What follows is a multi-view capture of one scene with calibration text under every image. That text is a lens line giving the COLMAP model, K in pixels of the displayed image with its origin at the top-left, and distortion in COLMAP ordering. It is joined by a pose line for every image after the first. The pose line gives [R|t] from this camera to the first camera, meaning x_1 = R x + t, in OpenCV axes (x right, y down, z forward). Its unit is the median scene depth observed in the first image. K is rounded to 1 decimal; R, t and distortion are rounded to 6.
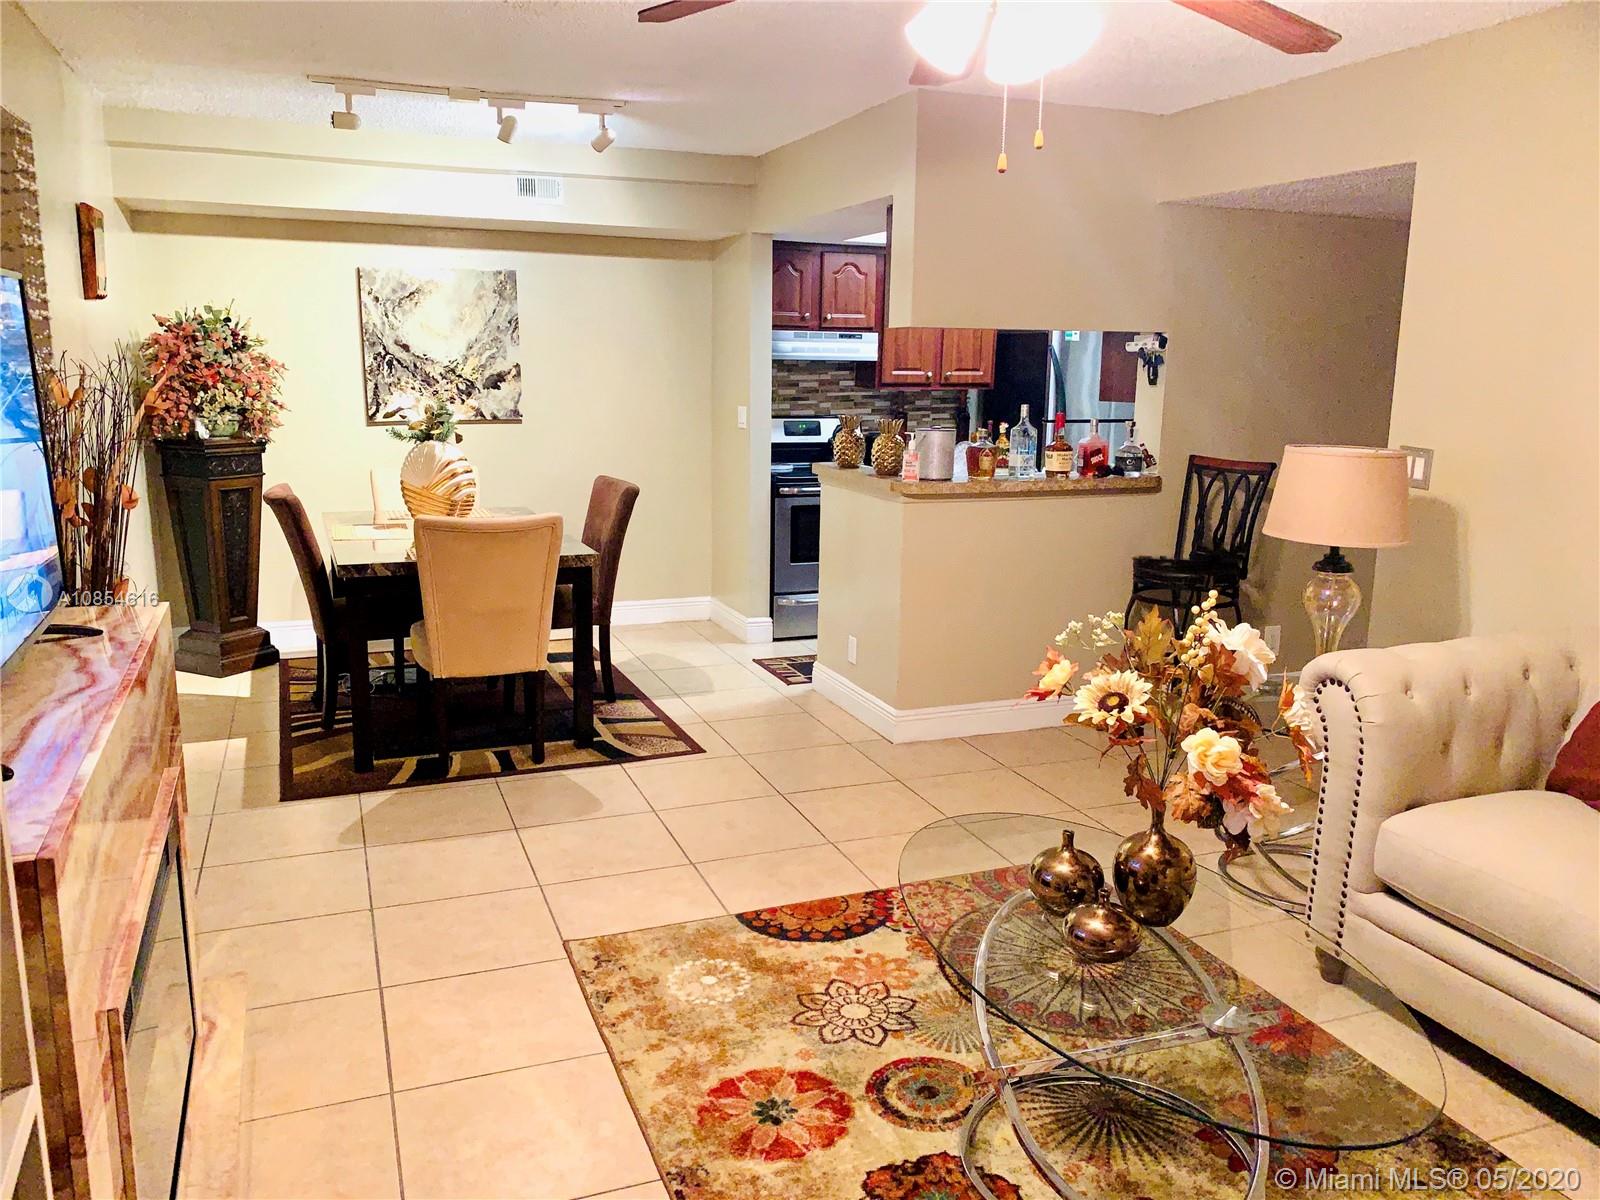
lens RADIAL K [[1229.1, 0, 800.0], [0, 1229.1, 600.0], [0, 0, 1]] dist [0.024775, -0.012487]
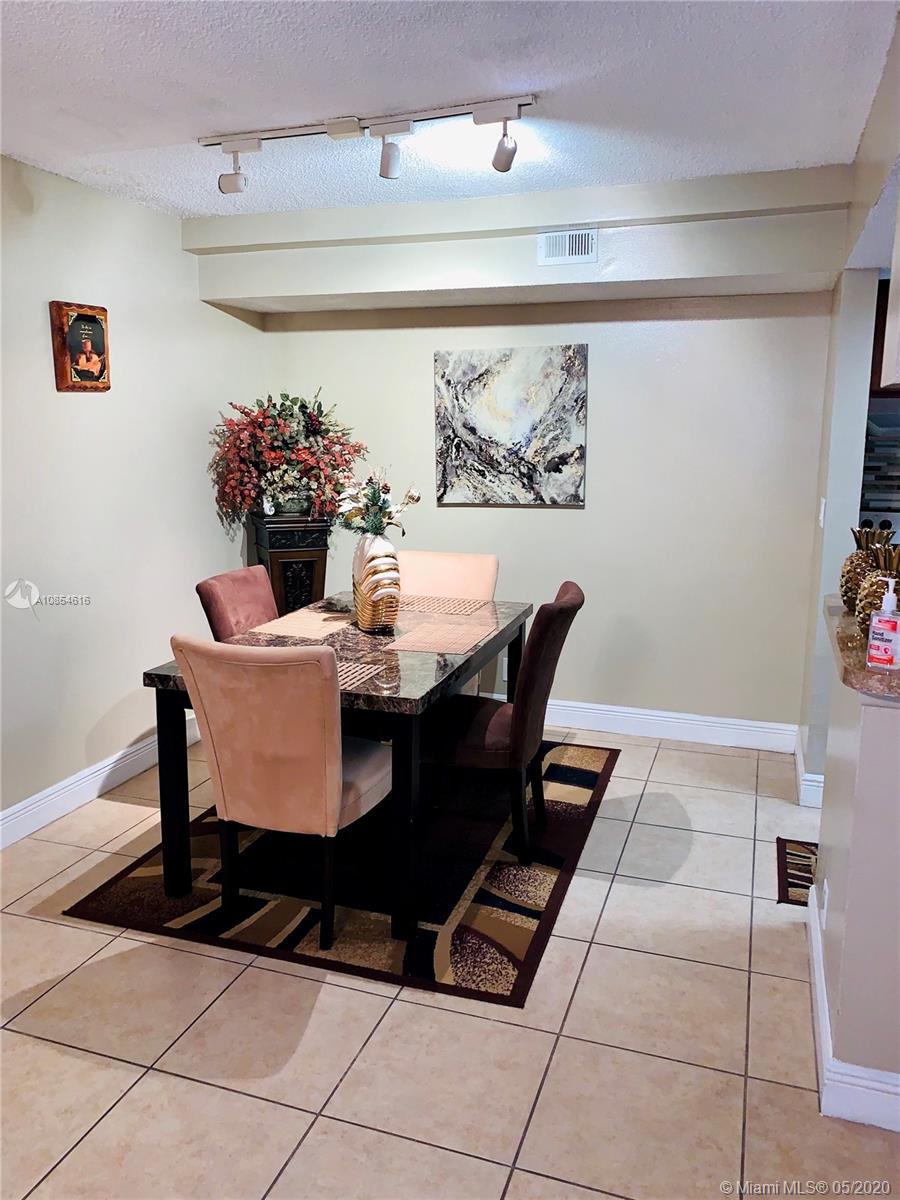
lens RADIAL K [[914.7, 0, 446.8], [0, 914.7, 589.4], [0, 0, 1]] dist [0.175883, -0.462335]
pose [[0.760366, 0.101177, -0.641566, 0.155622], [-0.118170, 0.992856, 0.016525, -0.087115], [0.638654, 0.063249, 0.766890, 0.426955]]
